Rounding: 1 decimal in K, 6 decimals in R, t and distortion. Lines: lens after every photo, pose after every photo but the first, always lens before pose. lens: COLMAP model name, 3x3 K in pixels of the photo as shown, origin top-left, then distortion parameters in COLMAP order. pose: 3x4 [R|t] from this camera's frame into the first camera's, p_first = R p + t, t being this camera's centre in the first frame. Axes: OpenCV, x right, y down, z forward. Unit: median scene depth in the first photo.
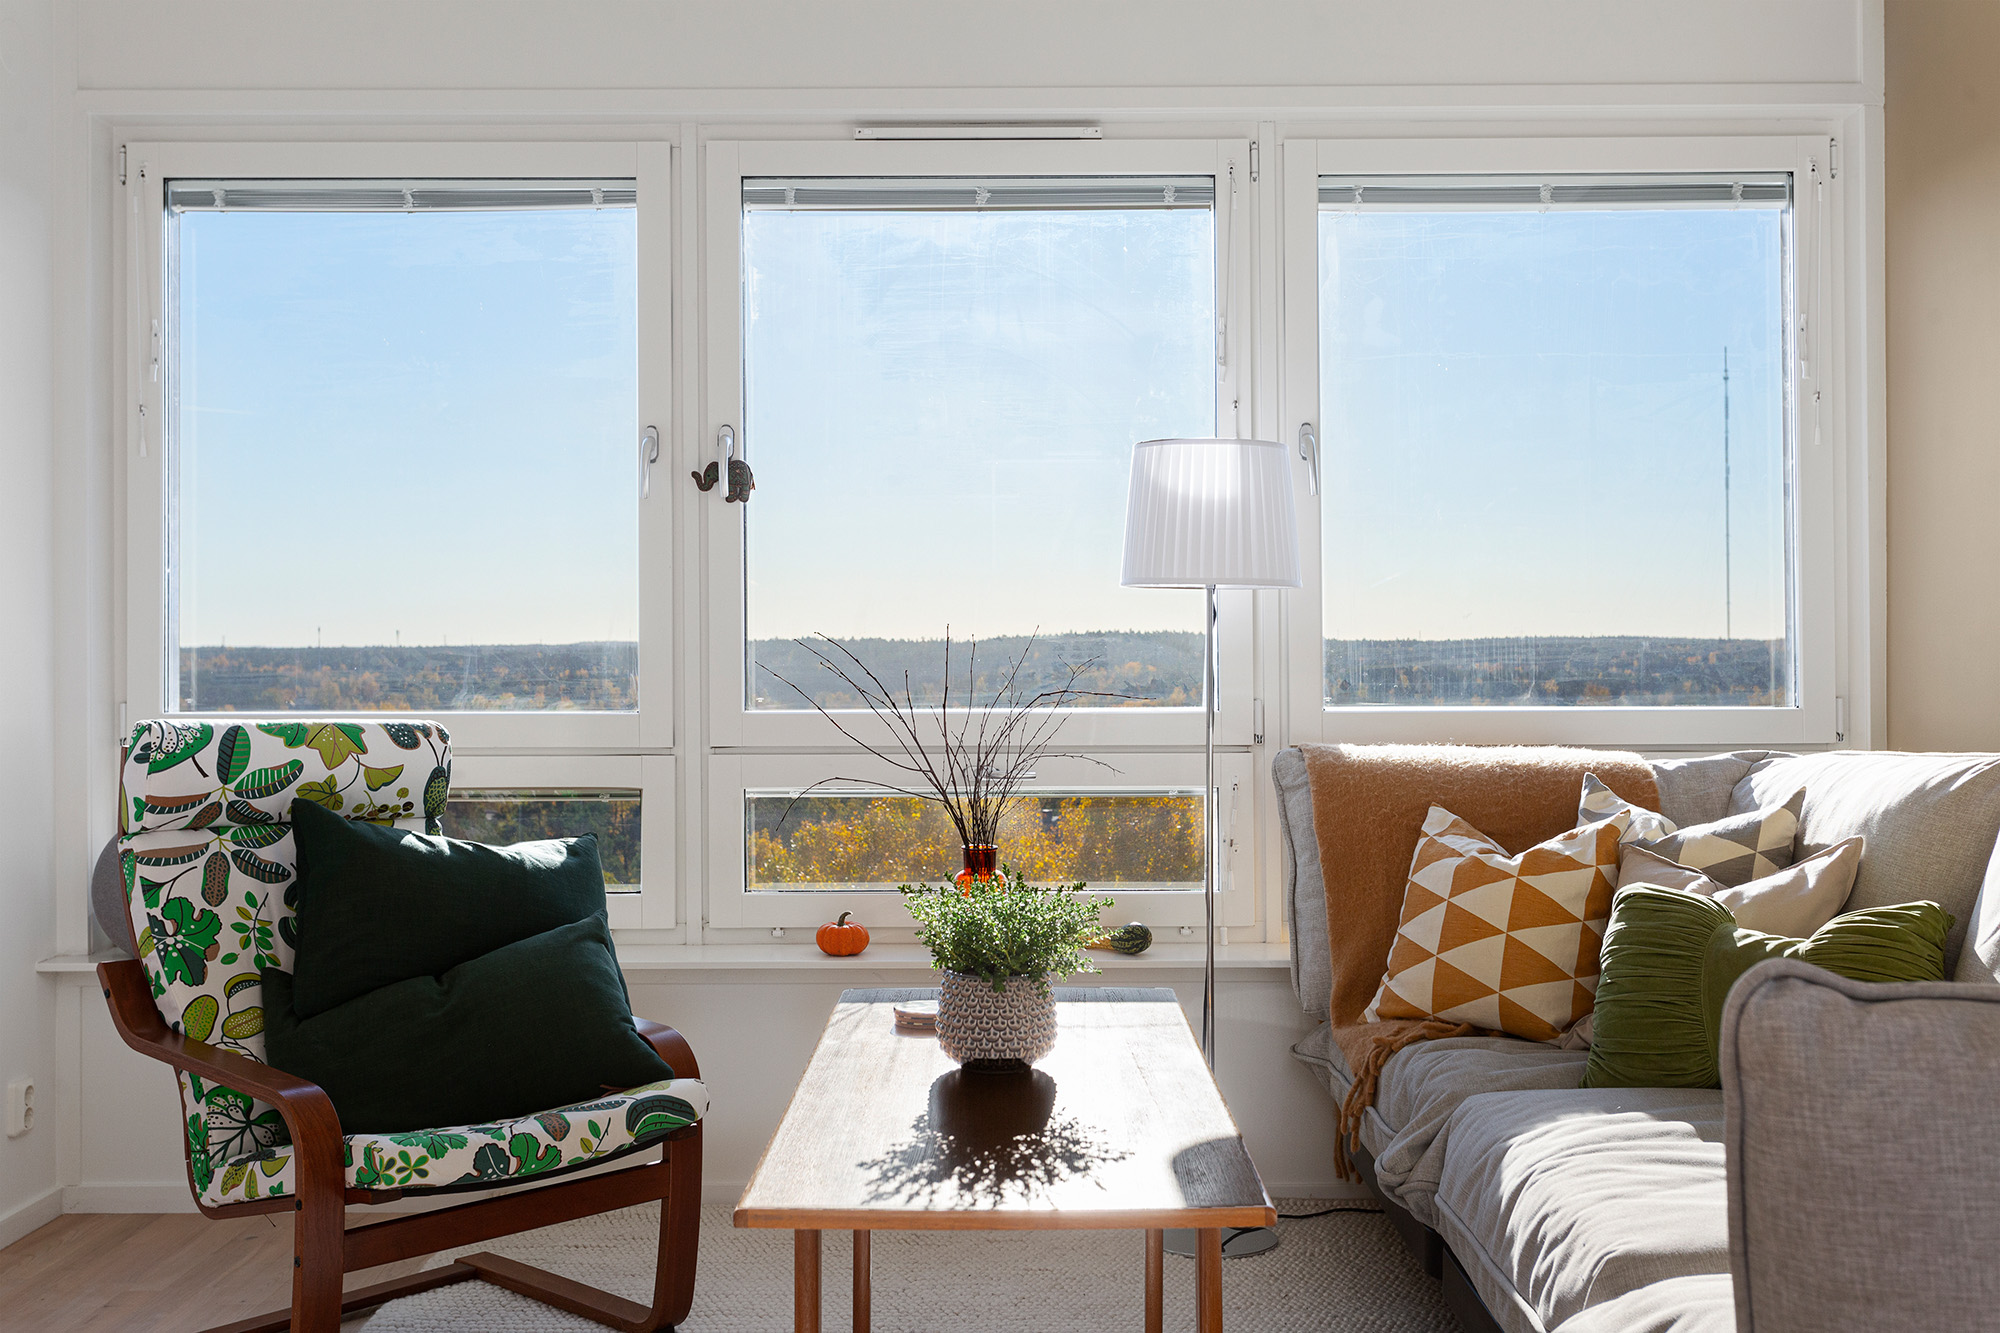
lens RADIAL K [[2208.5, 0, 998.6], [0, 2208.5, 659.1], [0, 0, 1]] dist [0.017087, 0.000000]
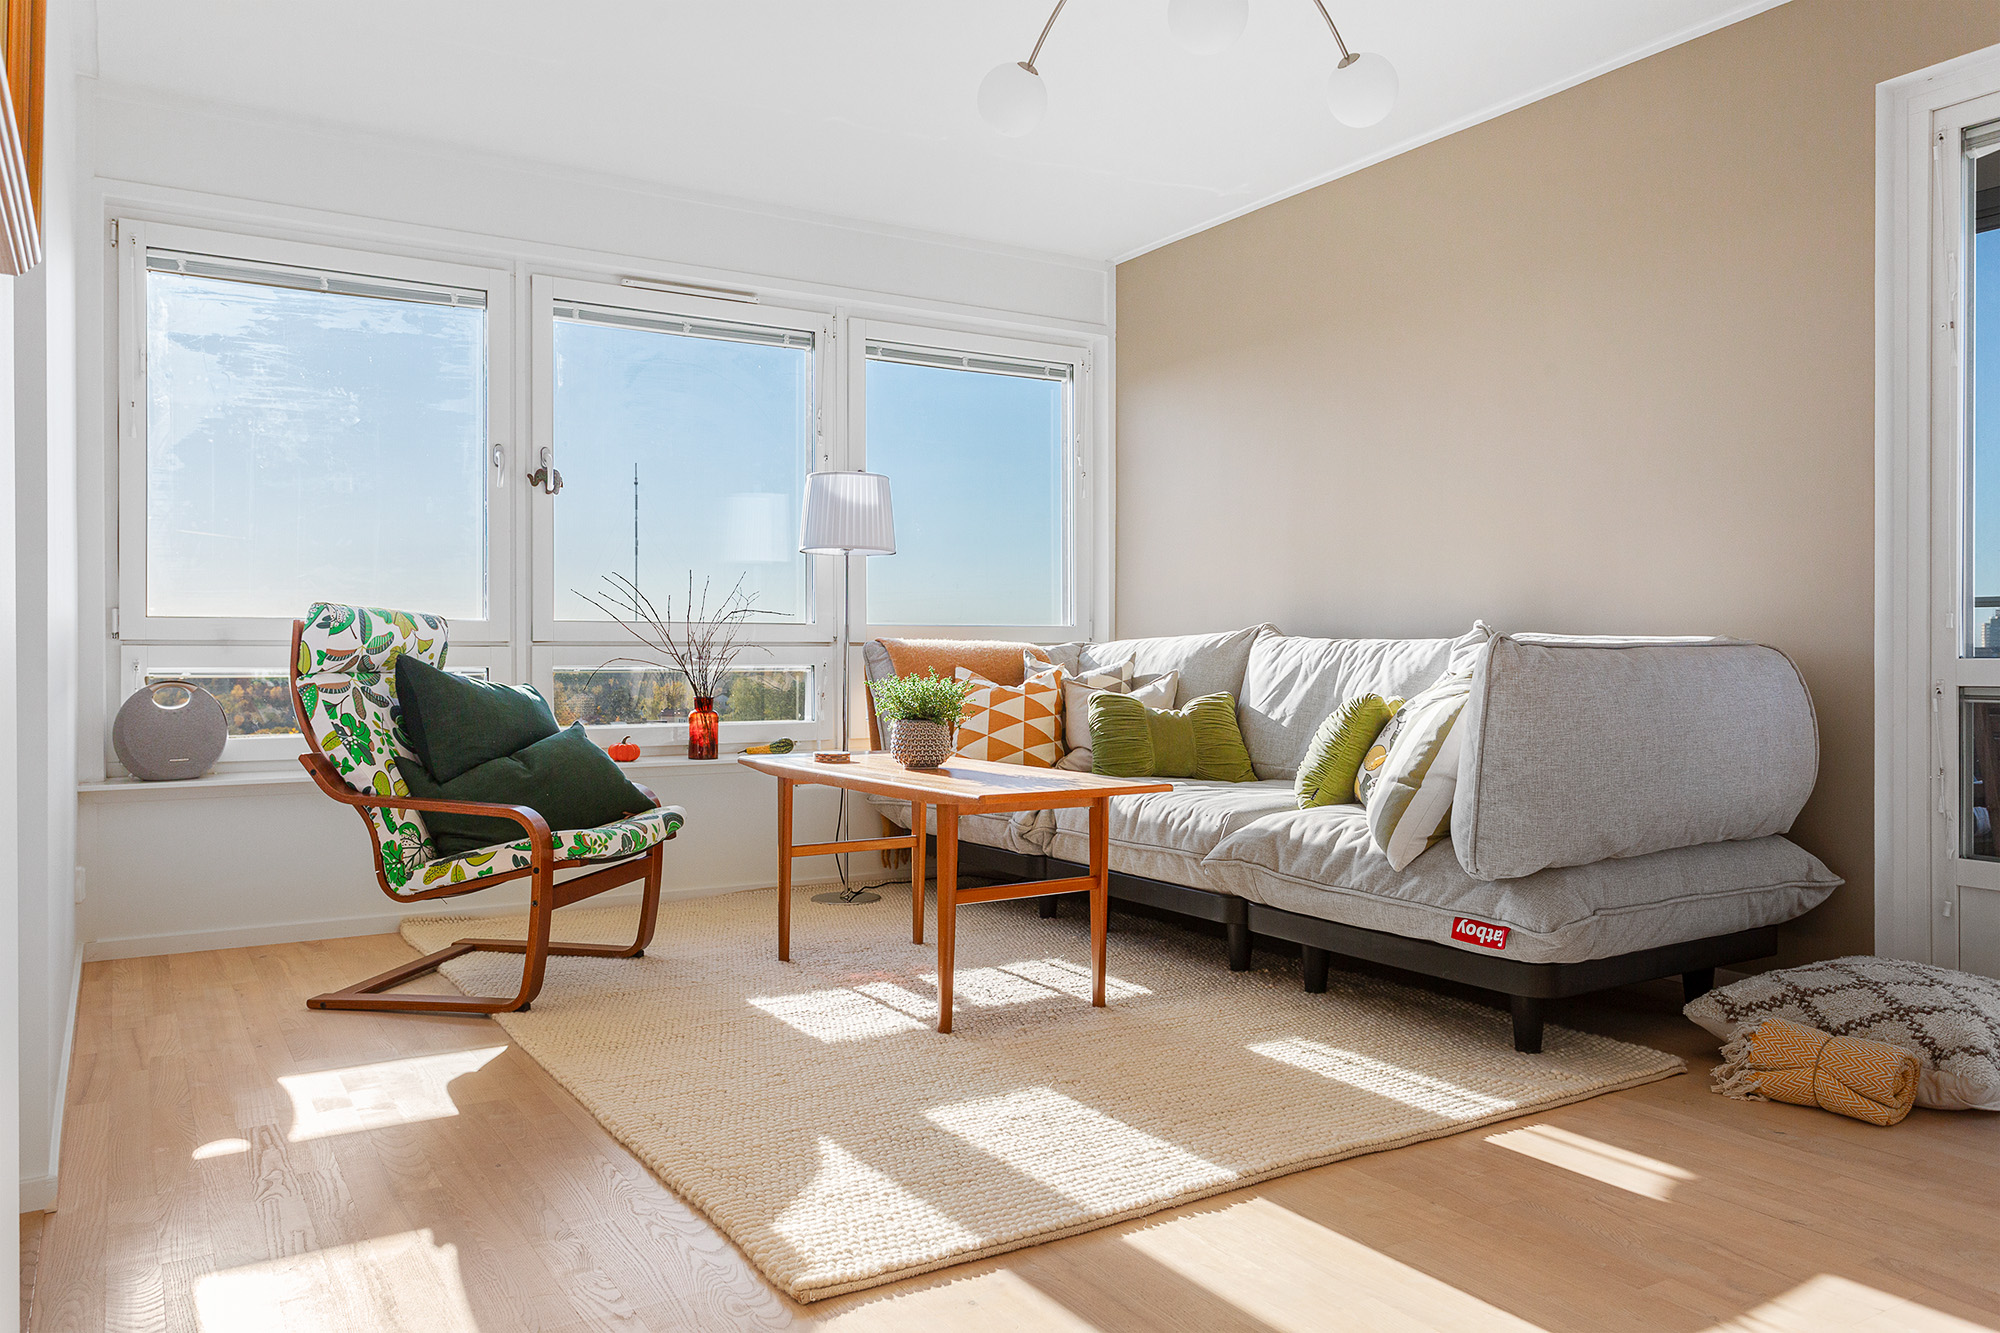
lens RADIAL K [[1440.1, 0, 994.6], [0, 1440.1, 674.2], [0, 0, 1]] dist [0.011371, 0.002301]
pose [[0.852175, -0.006171, 0.523220, -0.502170], [0.001729, 0.999958, 0.008978, 0.069016], [-0.523254, -0.006746, 0.852150, -0.127551]]
